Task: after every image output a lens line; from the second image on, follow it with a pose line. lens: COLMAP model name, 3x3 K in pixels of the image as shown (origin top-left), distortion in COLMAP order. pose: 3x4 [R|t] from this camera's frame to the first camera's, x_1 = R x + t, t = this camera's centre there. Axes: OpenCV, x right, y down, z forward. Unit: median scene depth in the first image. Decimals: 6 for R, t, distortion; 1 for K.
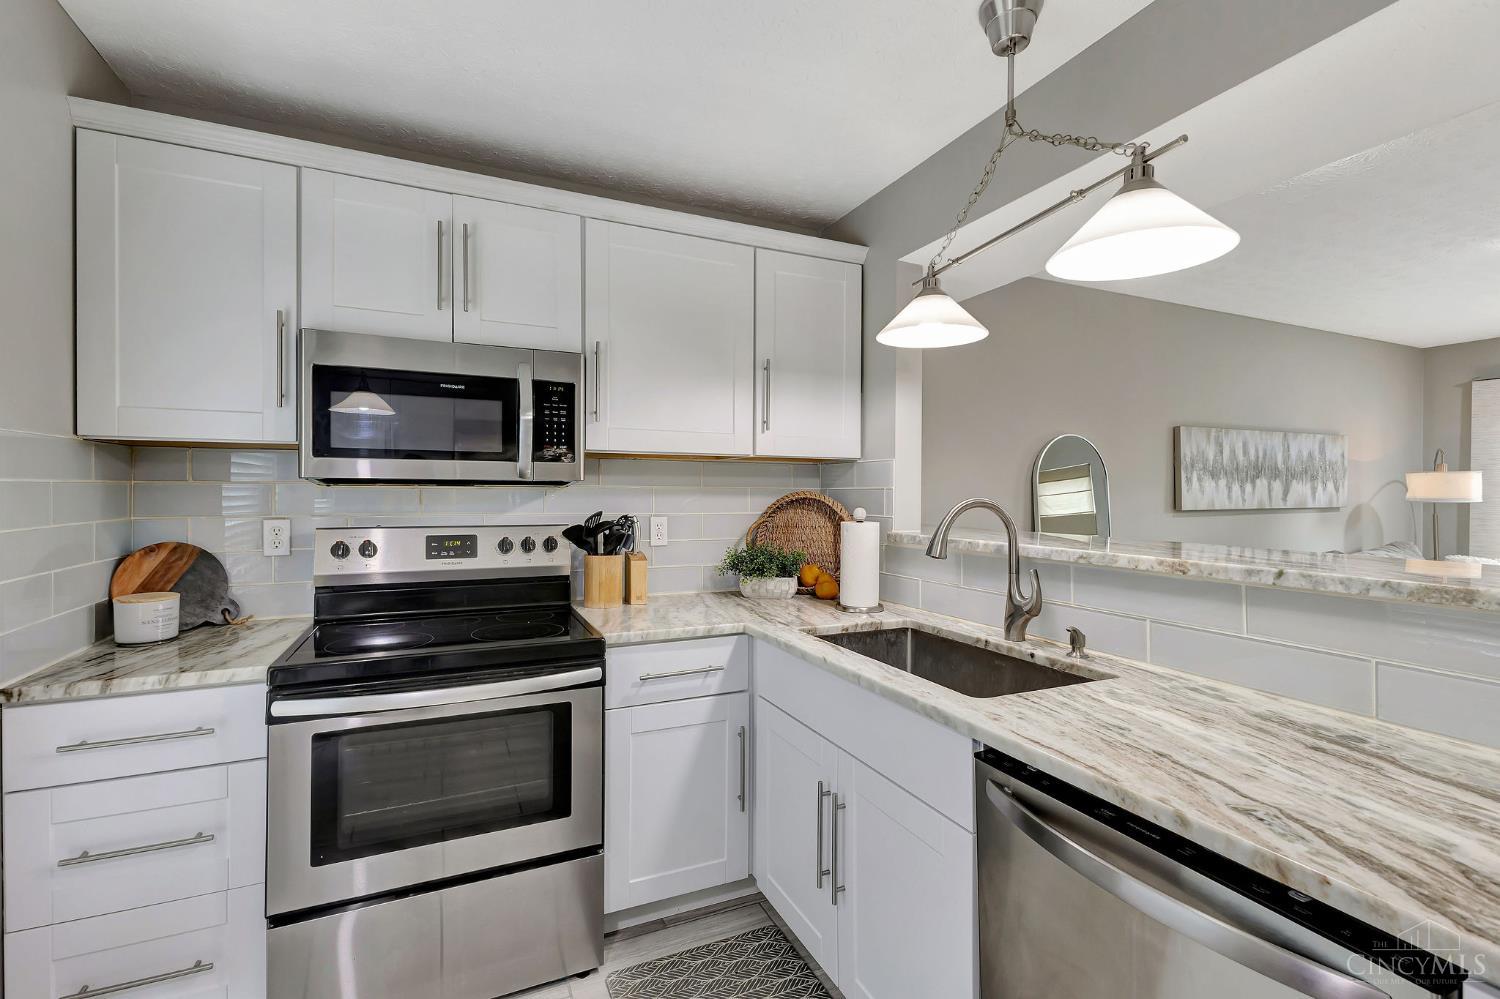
lens RADIAL K [[673.1, 0, 756.6], [0, 673.1, 483.8], [0, 0, 1]] dist [0.004428, 0.000224]
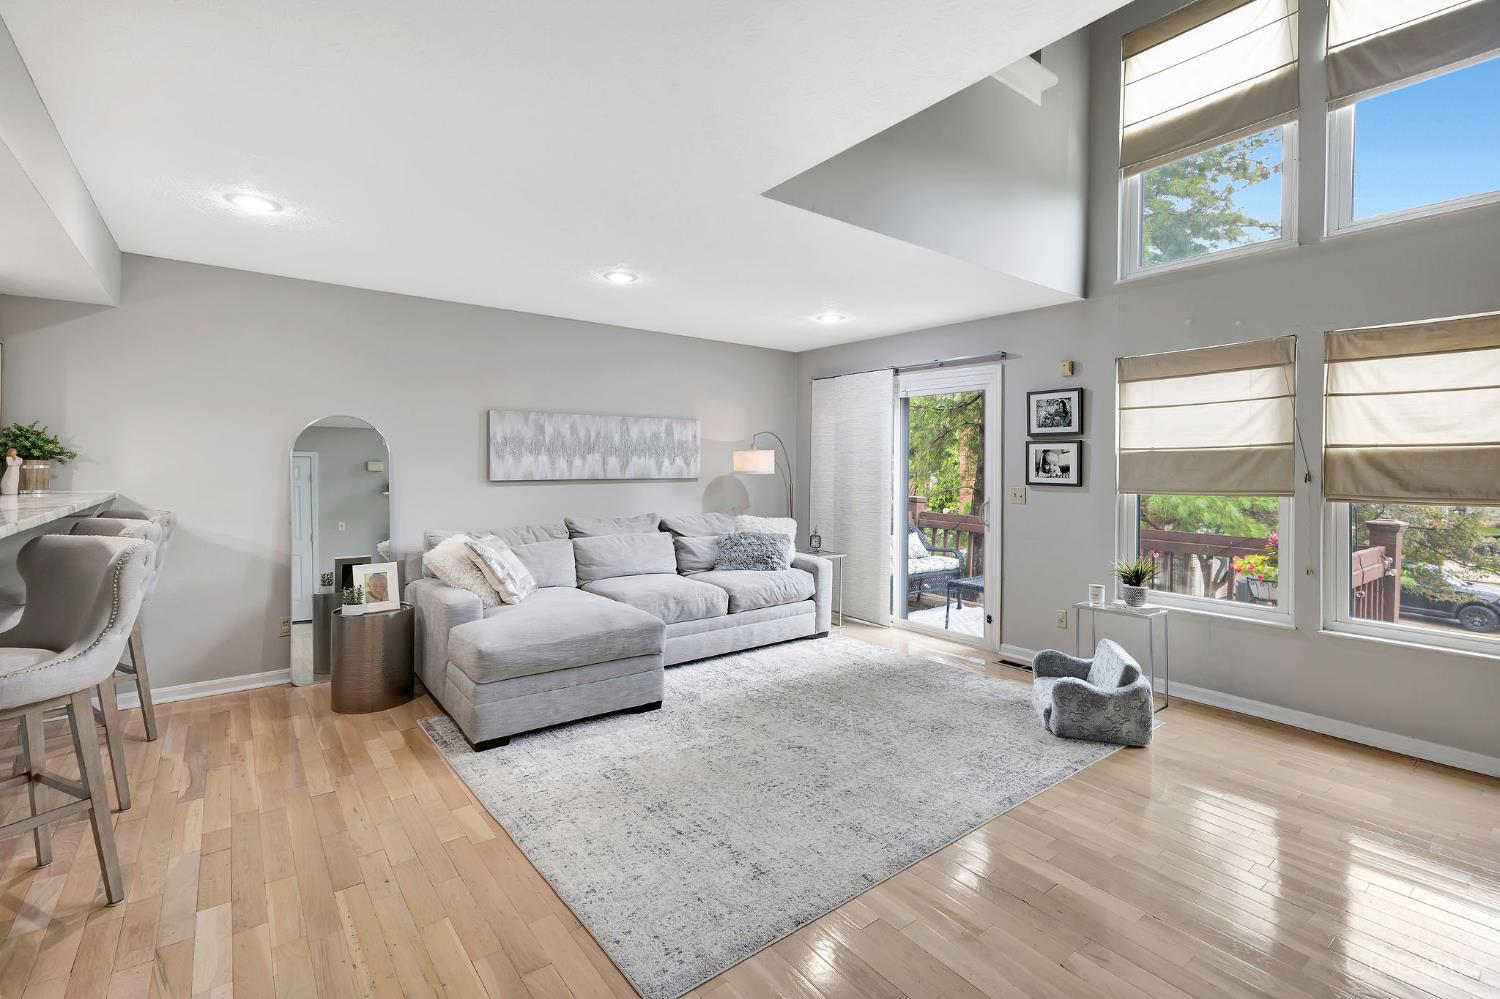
lens RADIAL K [[673.1, 0, 730.3], [0, 673.1, 469.4], [0, 0, 1]] dist [0.004428, 0.000224]
pose [[0.979380, 0.004159, 0.201984, 1.689654], [-0.008648, 0.999735, 0.021344, -0.019437], [-0.201841, -0.022651, 0.979156, -0.613439]]
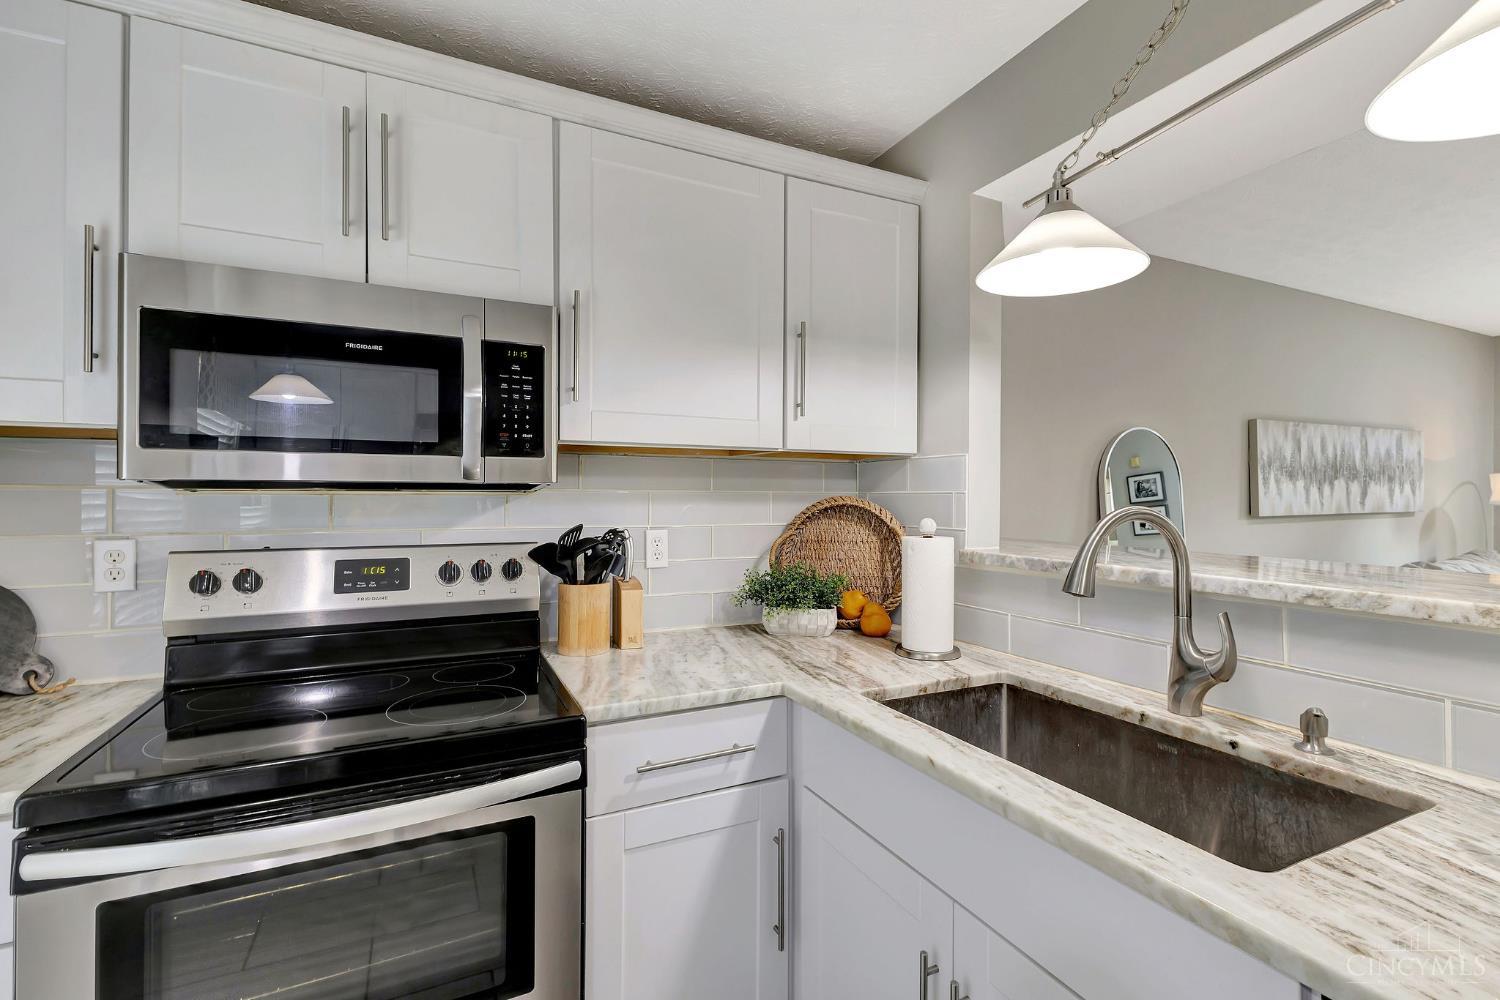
lens RADIAL K [[673.1, 0, 750.9], [0, 673.1, 483.7], [0, 0, 1]] dist [0.004428, 0.000224]
pose [[0.999887, -0.002657, 0.014771, -0.065404], [0.002740, 0.999980, -0.005646, 0.000827], [-0.014756, 0.005686, 0.999875, 0.304602]]
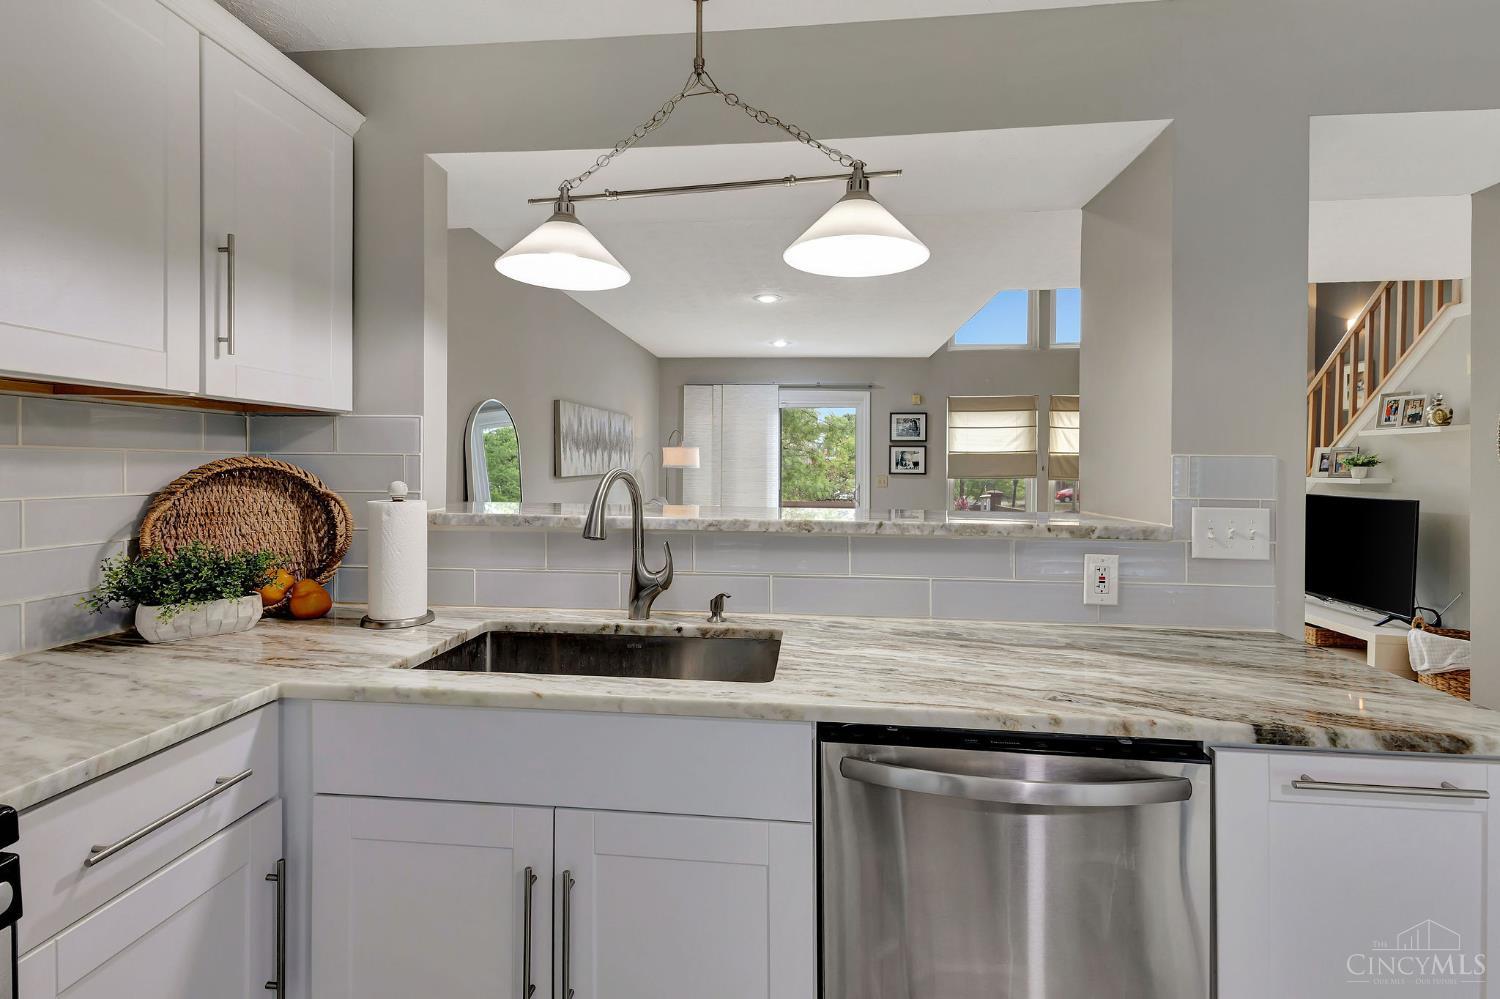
lens RADIAL K [[673.1, 0, 748.0], [0, 673.1, 465.7], [0, 0, 1]] dist [0.004428, 0.000224]
pose [[0.506216, -0.000684, 0.862407, -0.338135], [-0.019231, 0.999742, 0.012081, 0.003562], [-0.862192, -0.022701, 0.506072, 0.377845]]
